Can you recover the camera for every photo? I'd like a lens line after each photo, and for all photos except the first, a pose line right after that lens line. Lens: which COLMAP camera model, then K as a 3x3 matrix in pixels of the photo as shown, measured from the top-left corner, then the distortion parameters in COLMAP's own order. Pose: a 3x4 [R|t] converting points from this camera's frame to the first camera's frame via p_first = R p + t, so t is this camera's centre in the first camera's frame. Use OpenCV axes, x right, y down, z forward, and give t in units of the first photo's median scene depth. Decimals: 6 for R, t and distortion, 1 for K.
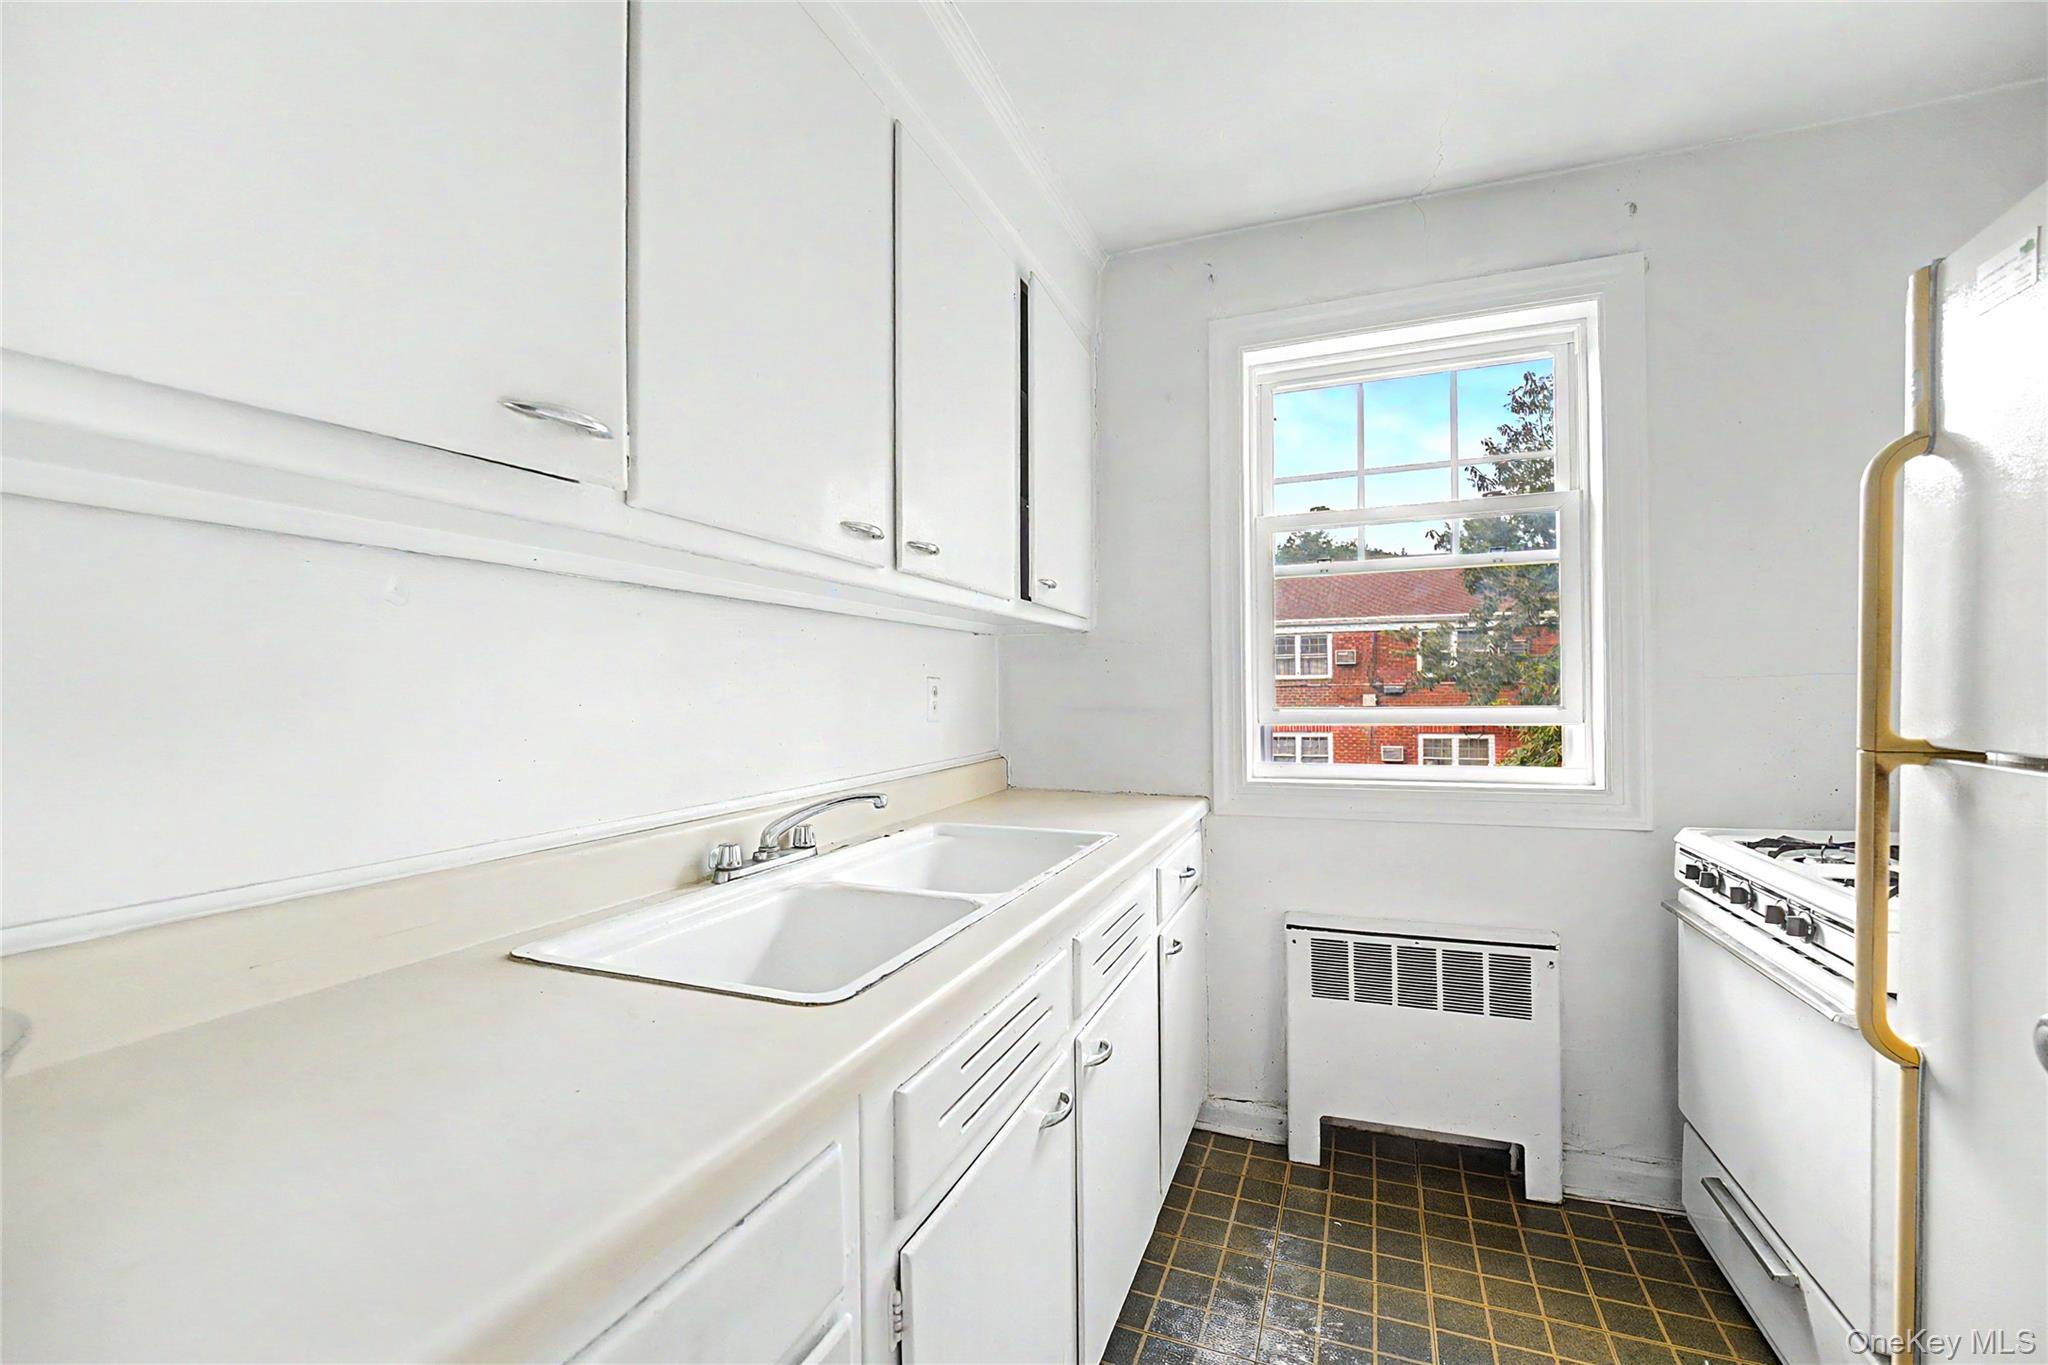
lens RADIAL K [[865.4, 0, 1024.0], [0, 865.4, 682.5], [0, 0, 1]] dist [0.010804, -0.019876]
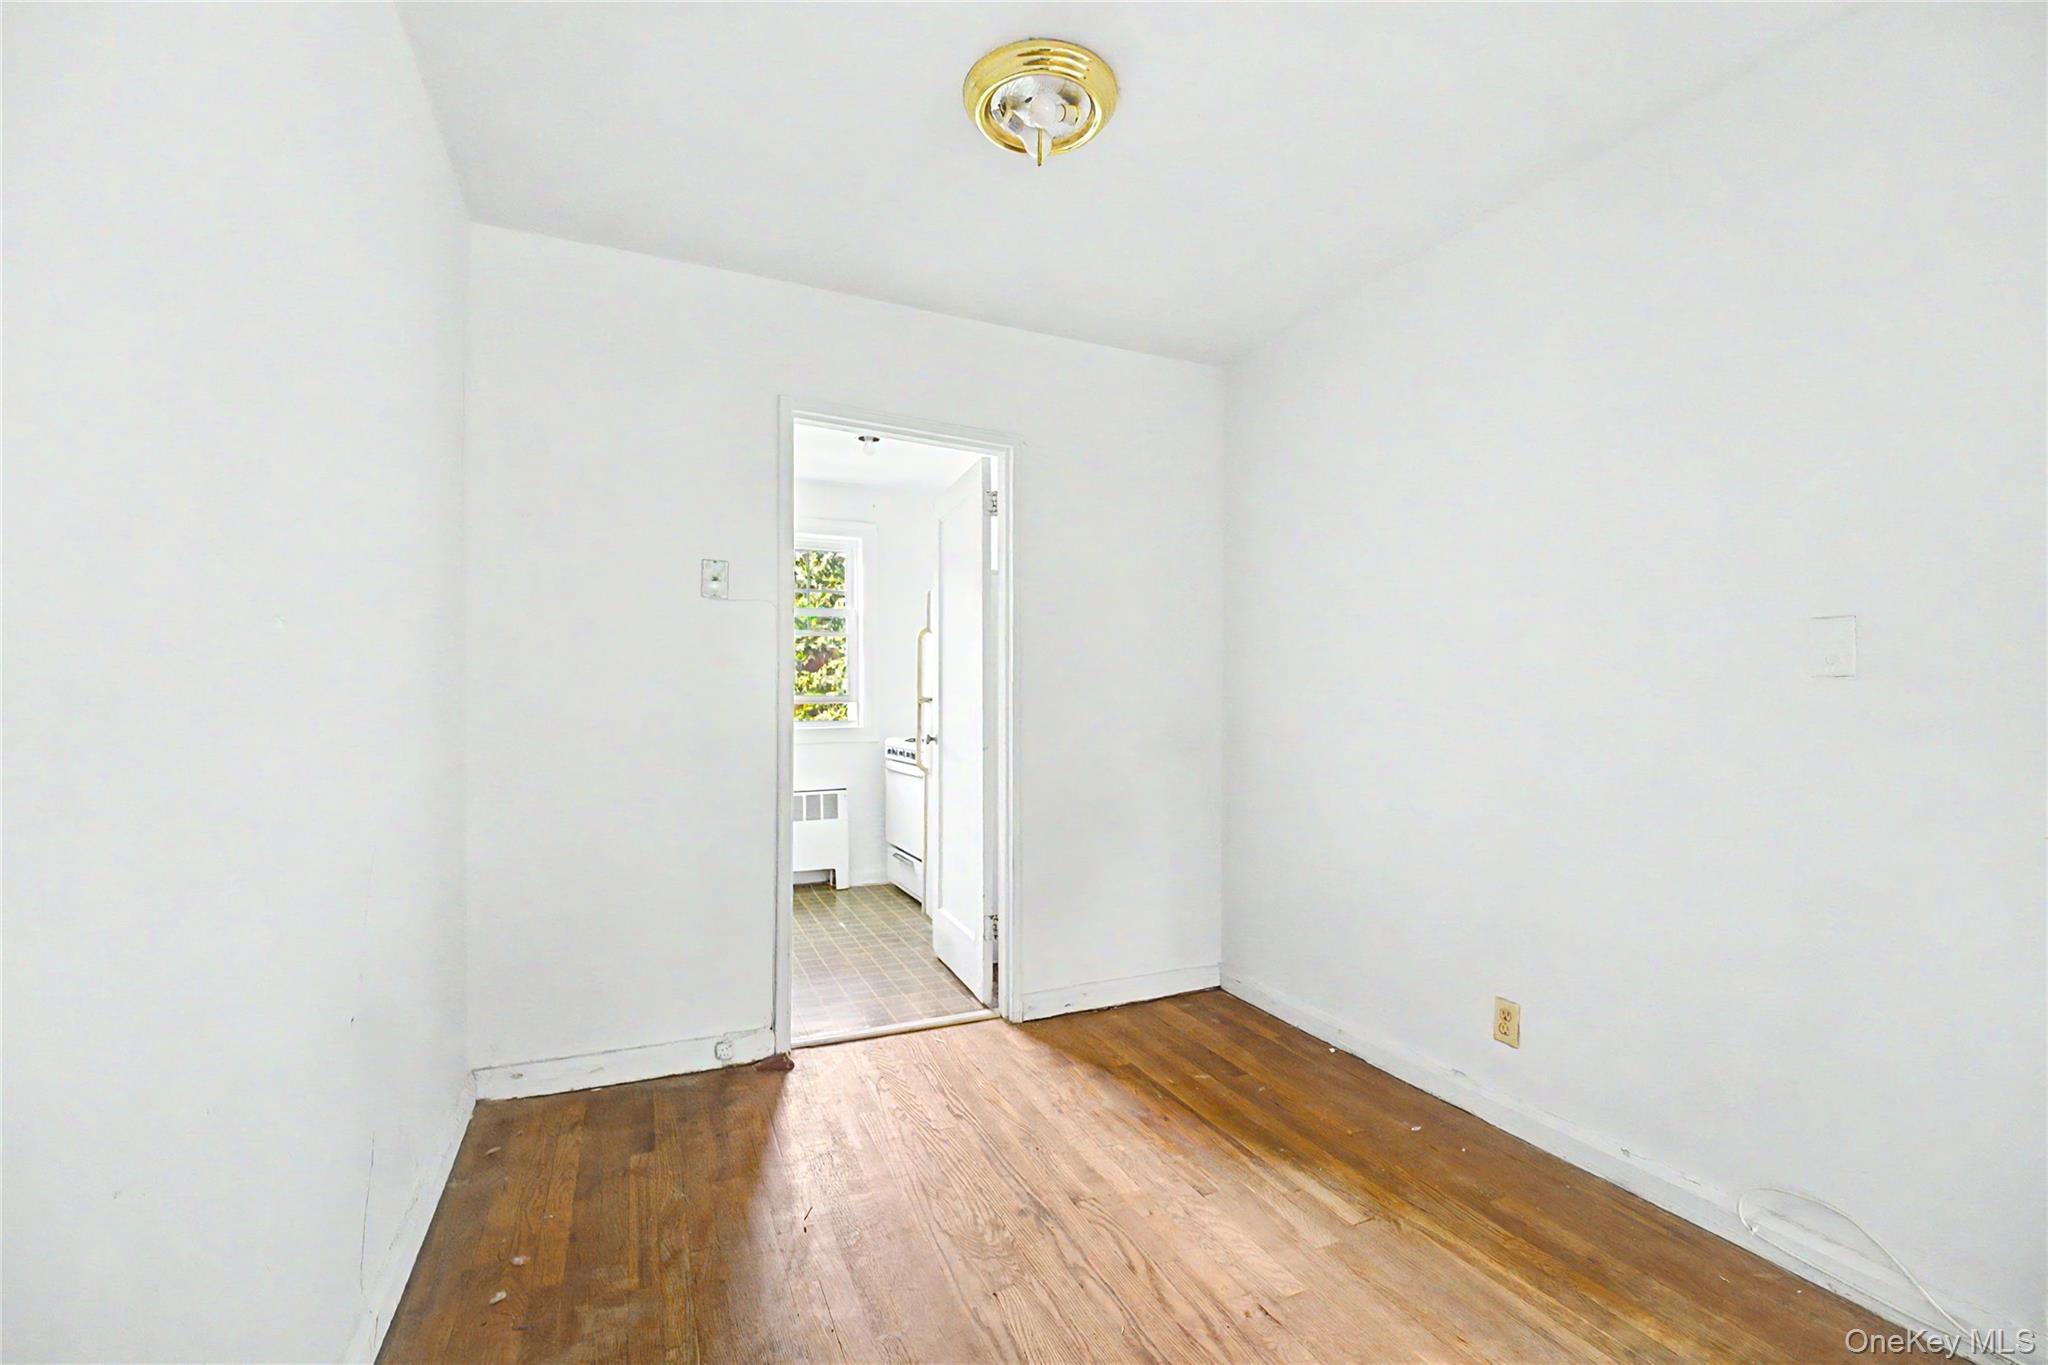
lens RADIAL K [[883.1, 0, 1019.5], [0, 883.1, 672.5], [0, 0, 1]] dist [0.017927, -0.022675]
pose [[0.714961, 0.007004, 0.699129, -0.834576], [-0.002497, 0.999969, -0.007464, -0.012577], [-0.699160, 0.003591, 0.714957, -1.202280]]
